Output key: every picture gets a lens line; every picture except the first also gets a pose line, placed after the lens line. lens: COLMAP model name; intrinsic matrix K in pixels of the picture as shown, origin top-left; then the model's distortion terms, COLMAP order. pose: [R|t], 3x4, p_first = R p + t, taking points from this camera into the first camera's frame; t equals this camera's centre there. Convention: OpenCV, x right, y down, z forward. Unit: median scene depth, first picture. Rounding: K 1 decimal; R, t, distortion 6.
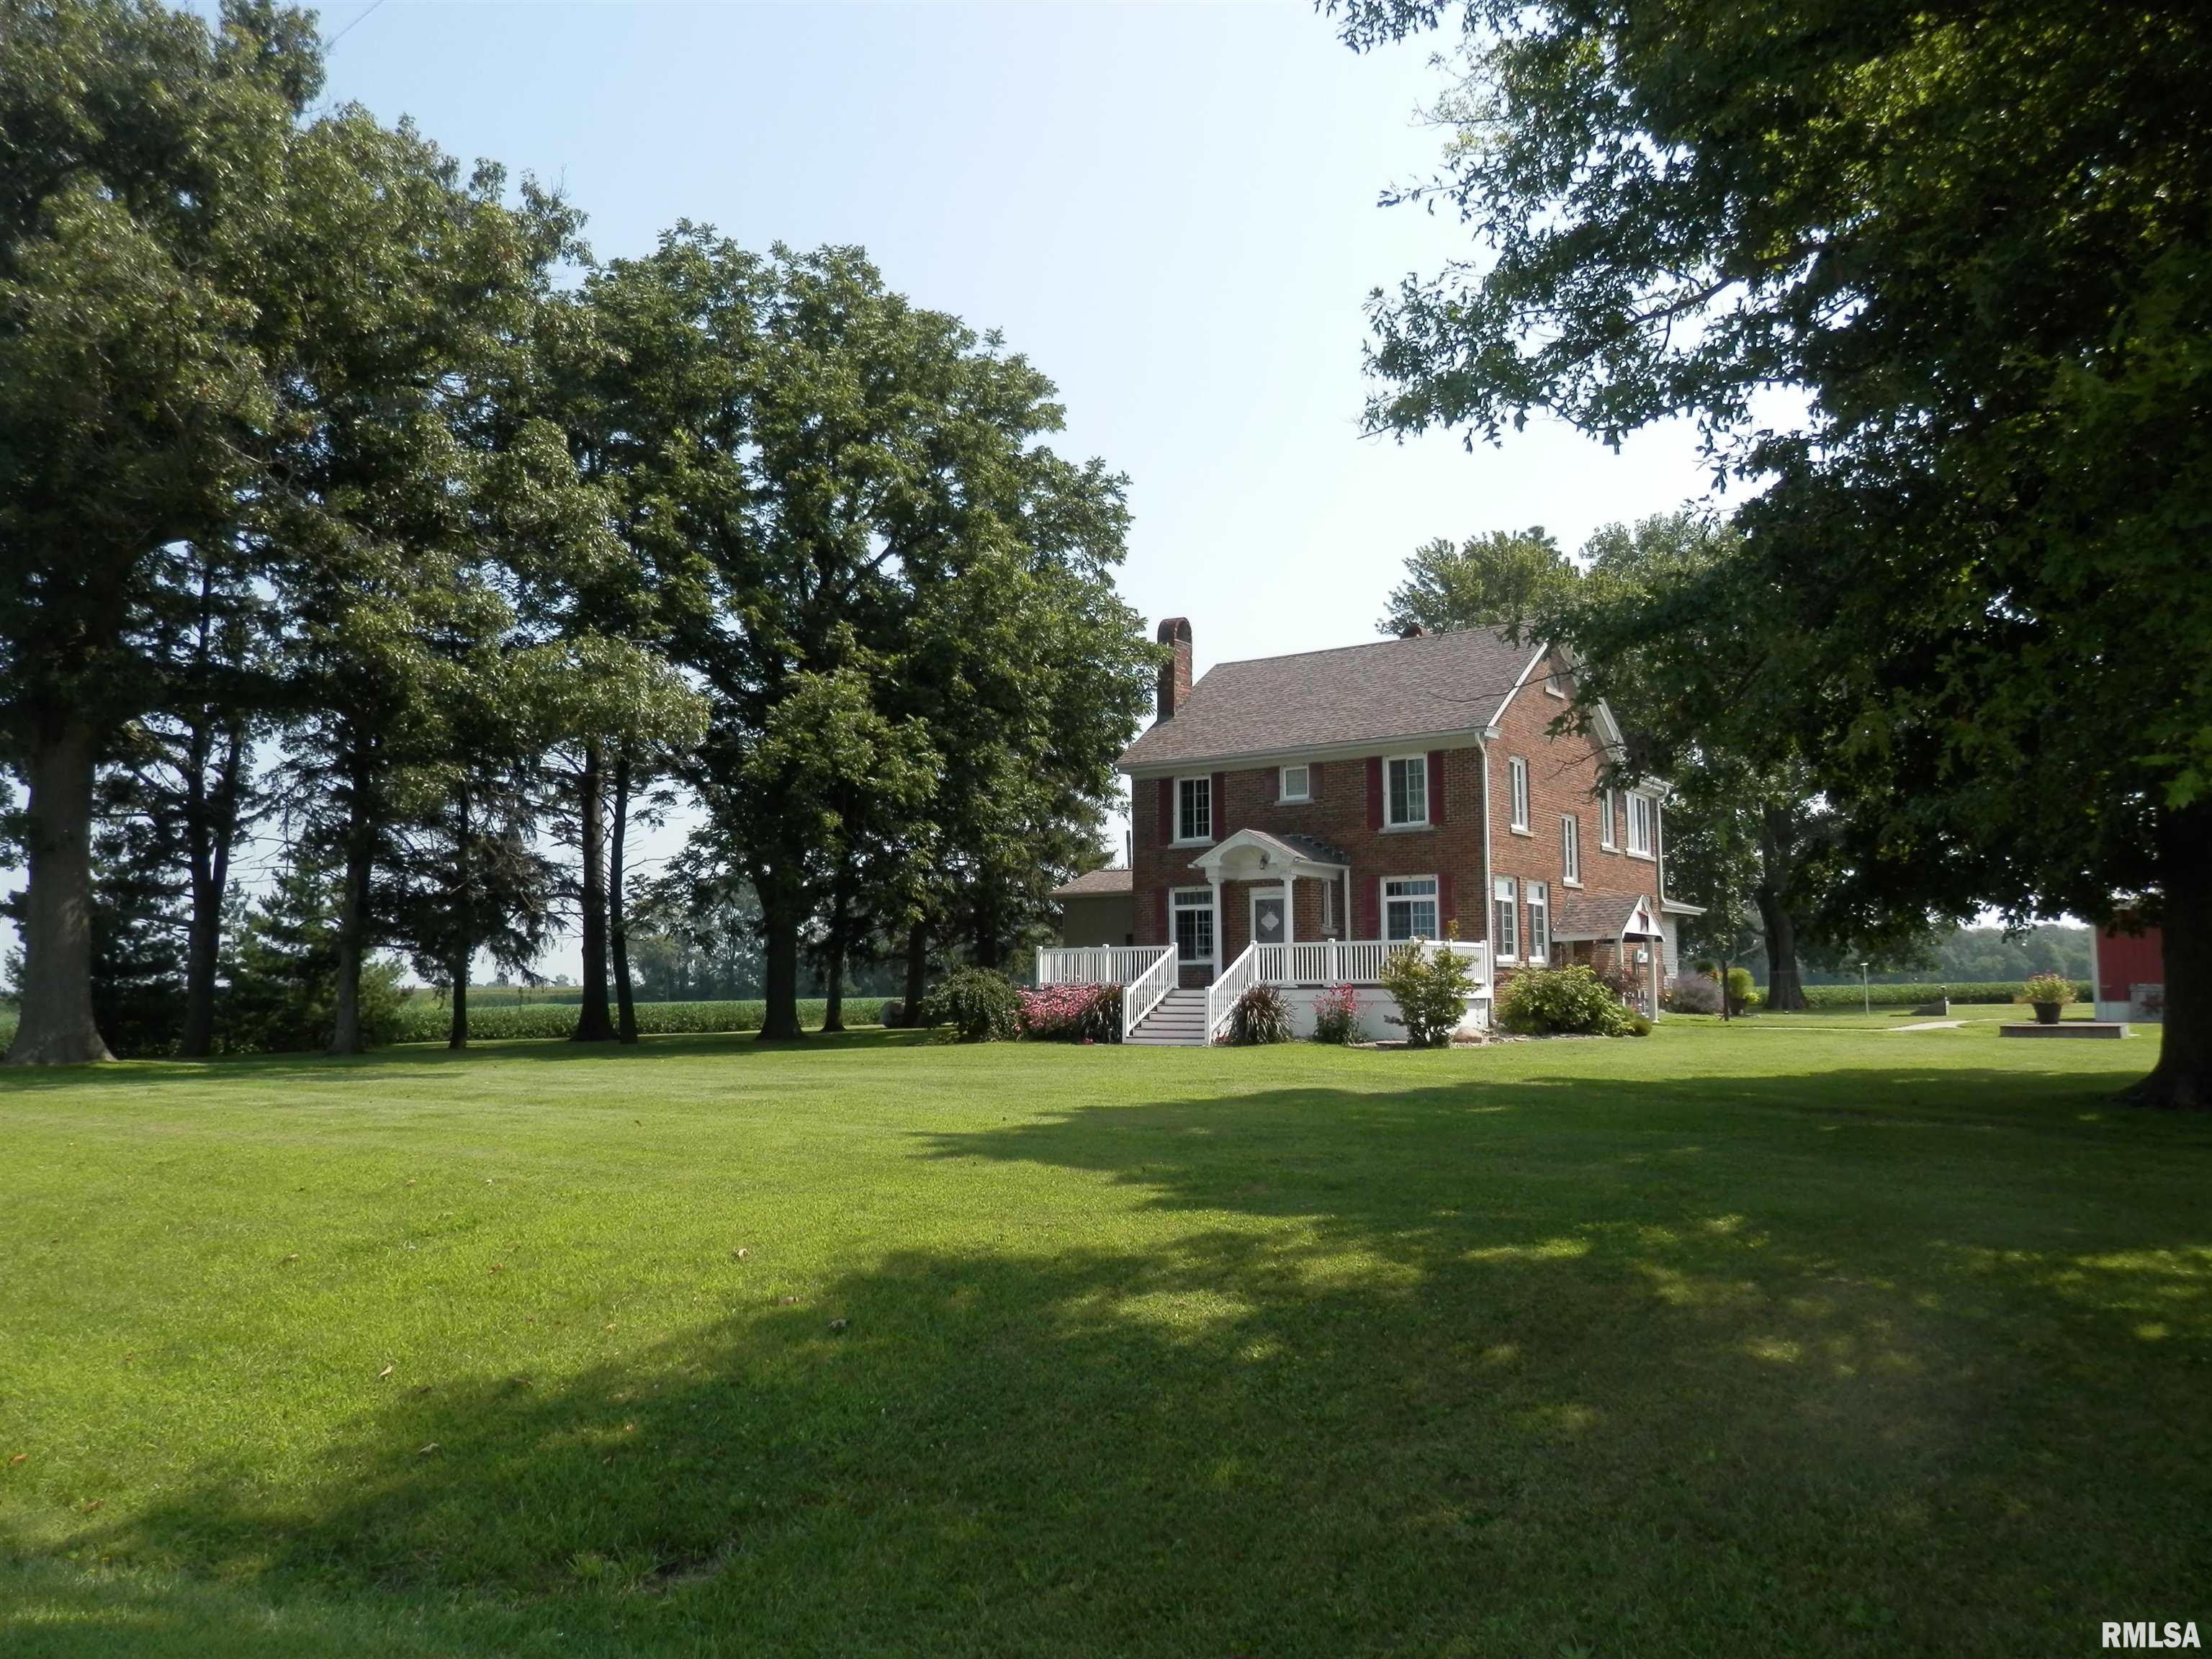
lens RADIAL K [[1645.9, 0, 1110.4], [0, 1645.9, 838.0], [0, 0, 1]] dist [0.009559, -0.002406]
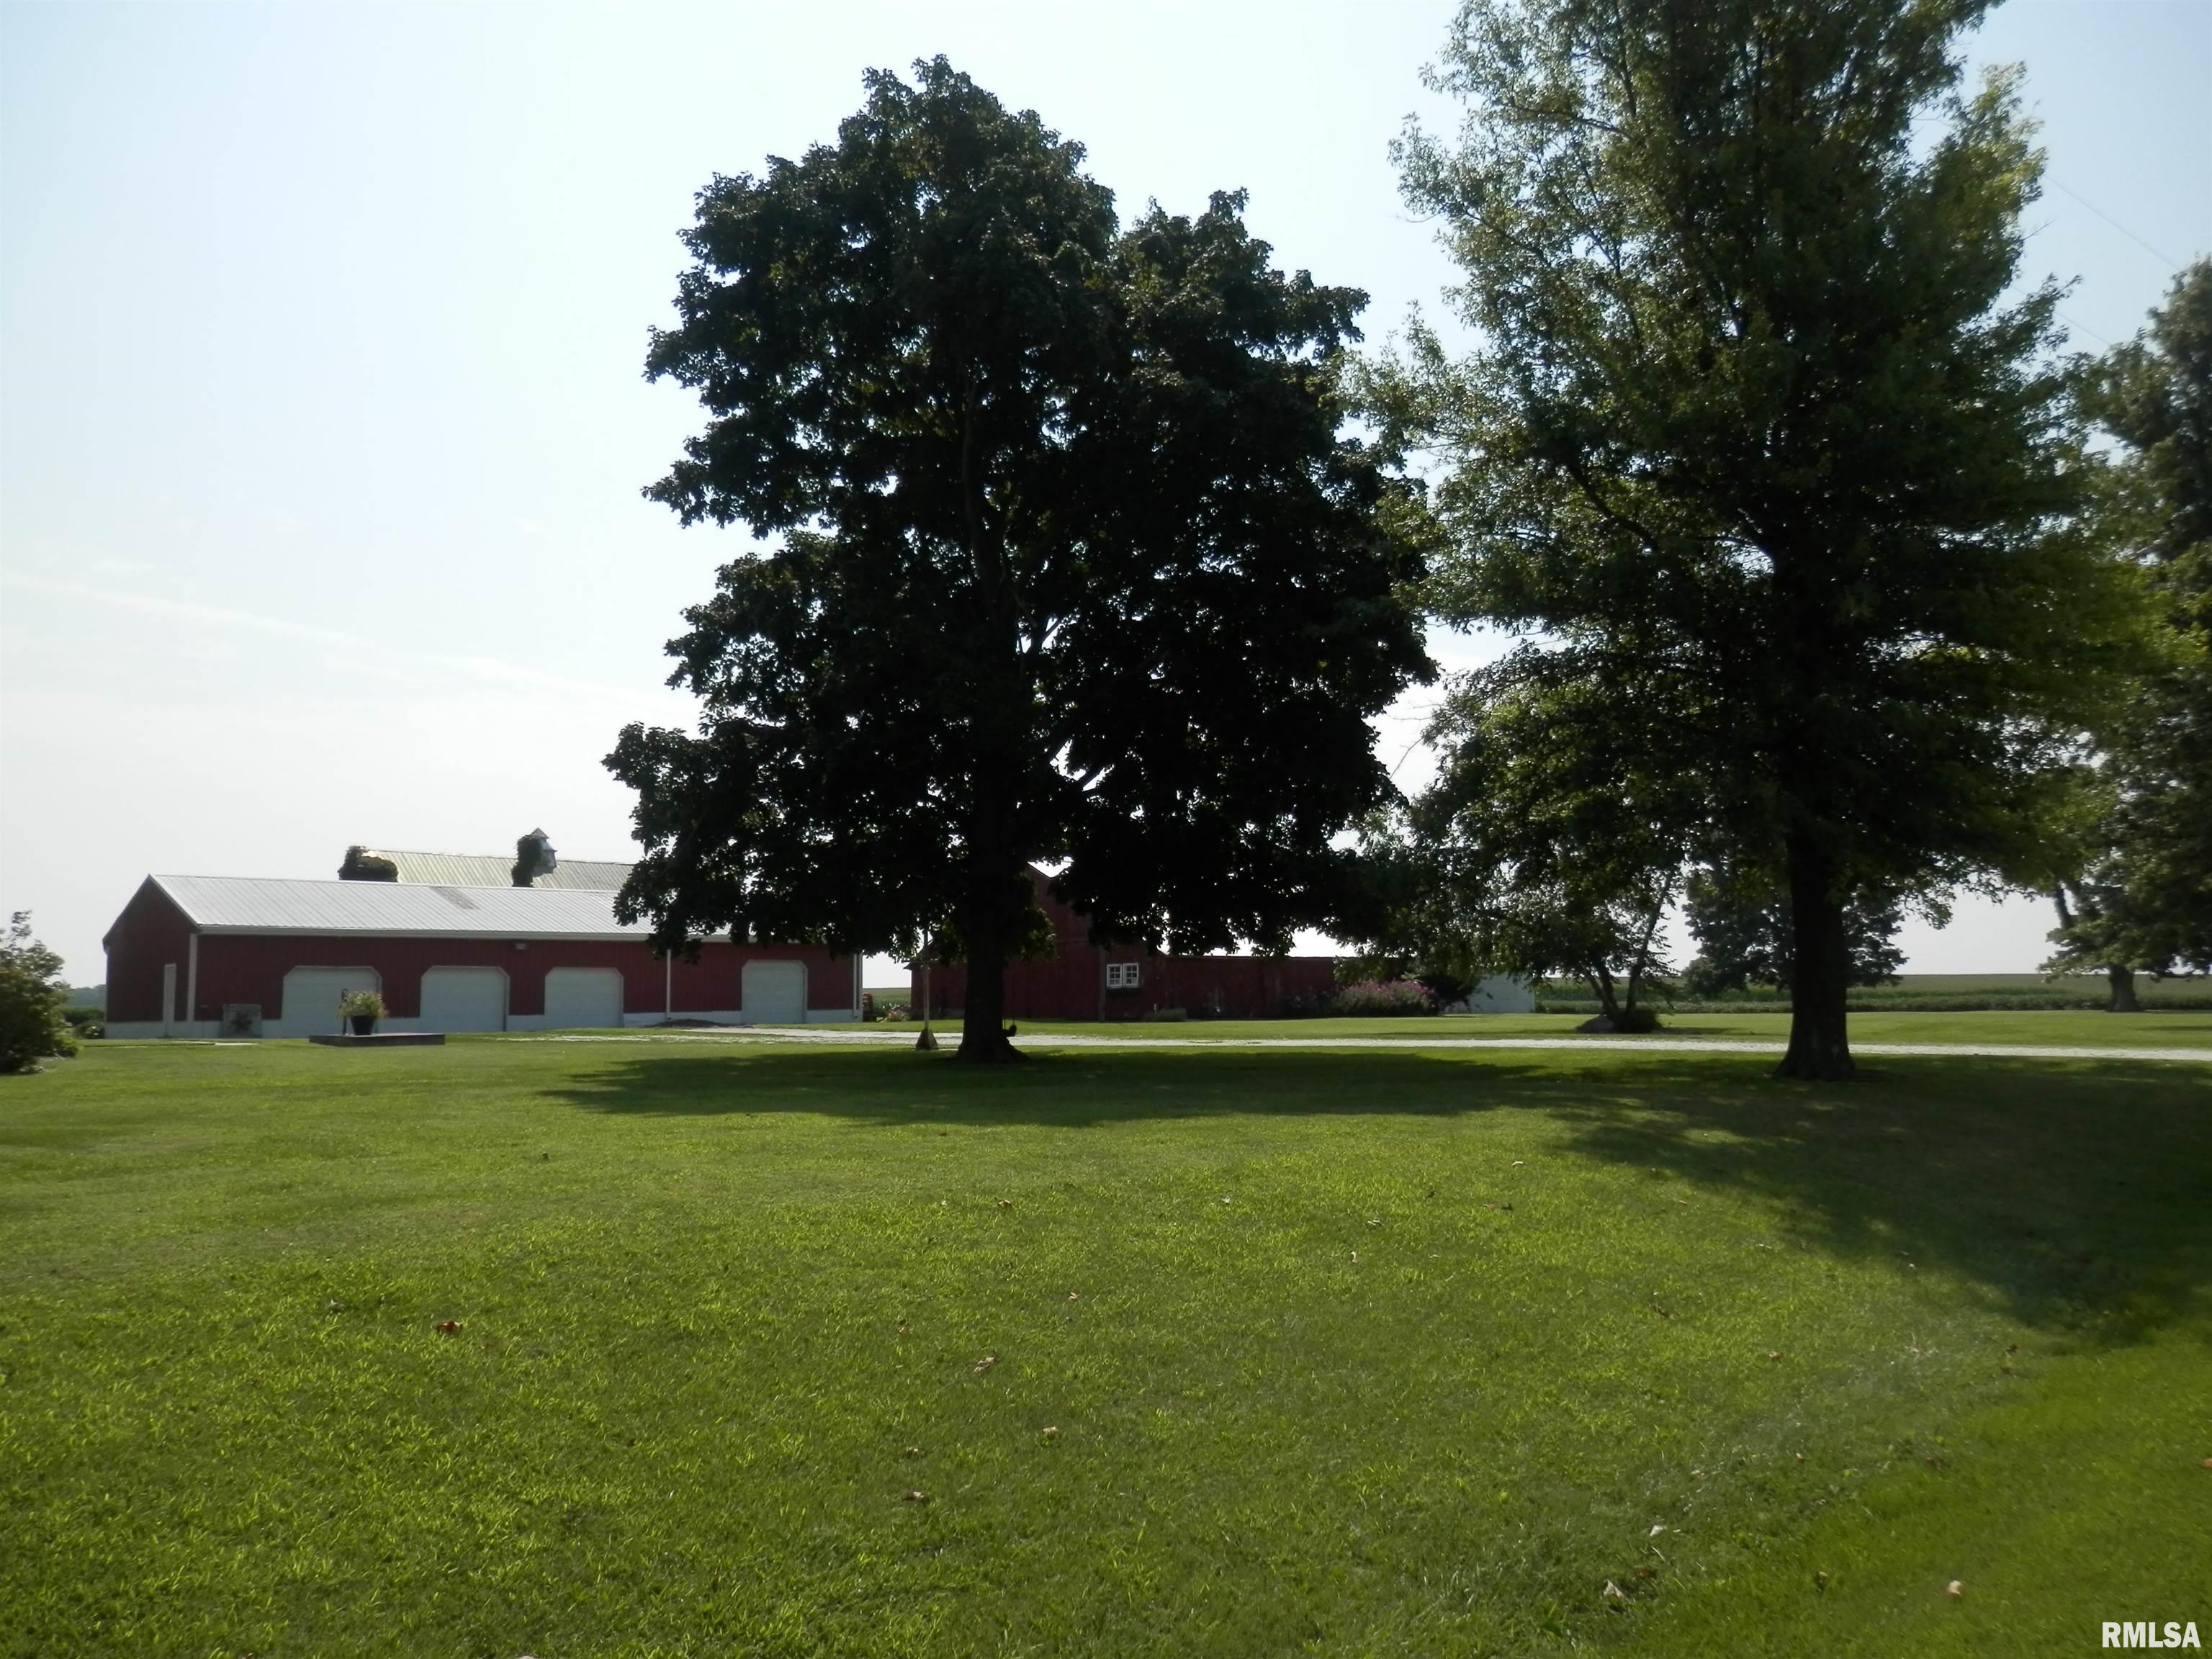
lens RADIAL K [[1645.9, 0, 1112.5], [0, 1645.9, 827.7], [0, 0, 1]] dist [0.009559, -0.002406]
pose [[0.183543, 0.108575, 0.976997, -0.398592], [-0.078998, 0.992296, -0.095435, 0.038403], [-0.979832, -0.059664, 0.190706, 0.290865]]
